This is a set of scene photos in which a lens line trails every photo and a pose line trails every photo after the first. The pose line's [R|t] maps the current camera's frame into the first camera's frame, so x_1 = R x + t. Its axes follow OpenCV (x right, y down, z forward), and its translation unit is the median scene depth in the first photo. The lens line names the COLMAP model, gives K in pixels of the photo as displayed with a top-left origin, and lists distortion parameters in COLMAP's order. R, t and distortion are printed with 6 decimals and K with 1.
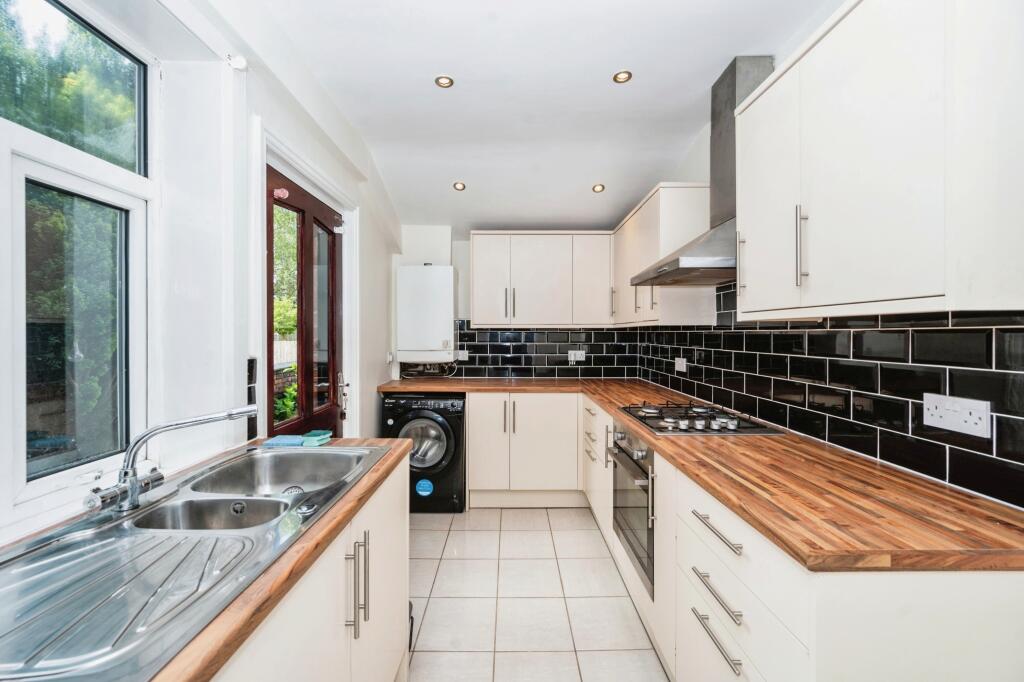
lens RADIAL K [[411.4, 0, 512.2], [0, 411.4, 336.6], [0, 0, 1]] dist [0.003318, -0.000305]
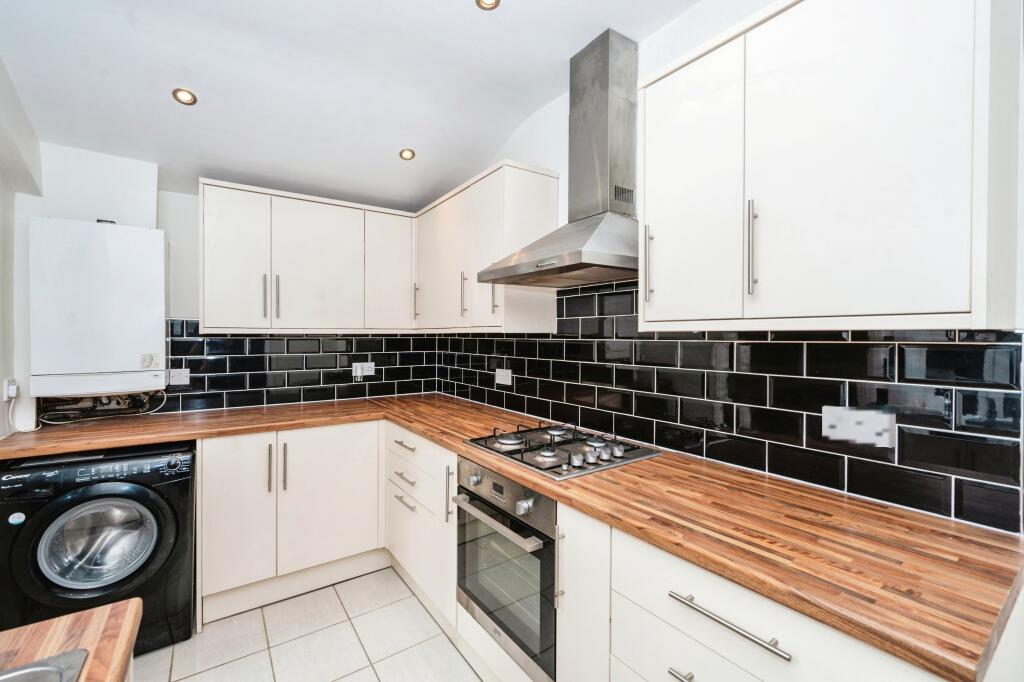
lens RADIAL K [[438.1, 0, 510.6], [0, 438.1, 338.8], [0, 0, 1]] dist [0.001451, 0.000773]
pose [[0.829138, -0.005878, 0.559013, -0.113890], [0.005961, 0.999981, 0.001673, -0.016167], [-0.559012, 0.001945, 0.829157, 0.253794]]
